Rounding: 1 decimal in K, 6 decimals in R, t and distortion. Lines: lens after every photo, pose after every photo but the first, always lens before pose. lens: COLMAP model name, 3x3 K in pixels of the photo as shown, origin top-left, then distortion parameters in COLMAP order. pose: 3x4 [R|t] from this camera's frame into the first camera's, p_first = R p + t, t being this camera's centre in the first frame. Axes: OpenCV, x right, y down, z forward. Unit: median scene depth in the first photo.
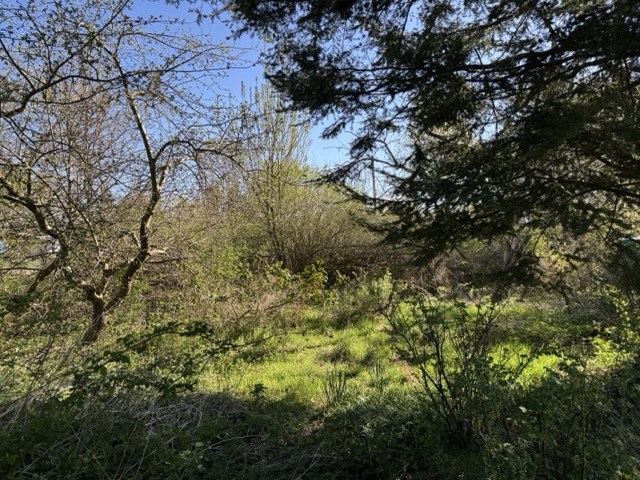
lens RADIAL K [[454.9, 0, 314.3], [0, 454.9, 240.8], [0, 0, 1]] dist [0.038836, -0.061434]
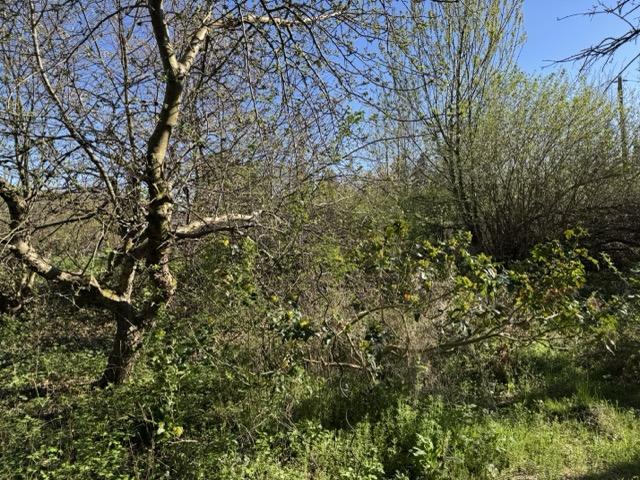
lens RADIAL K [[454.9, 0, 318.8], [0, 454.9, 239.6], [0, 0, 1]] dist [0.038836, -0.061434]
pose [[0.920745, -0.001132, -0.390164, -0.060487], [0.022146, 0.998535, 0.049366, 0.045355], [0.389537, -0.054094, 0.919421, 0.900350]]
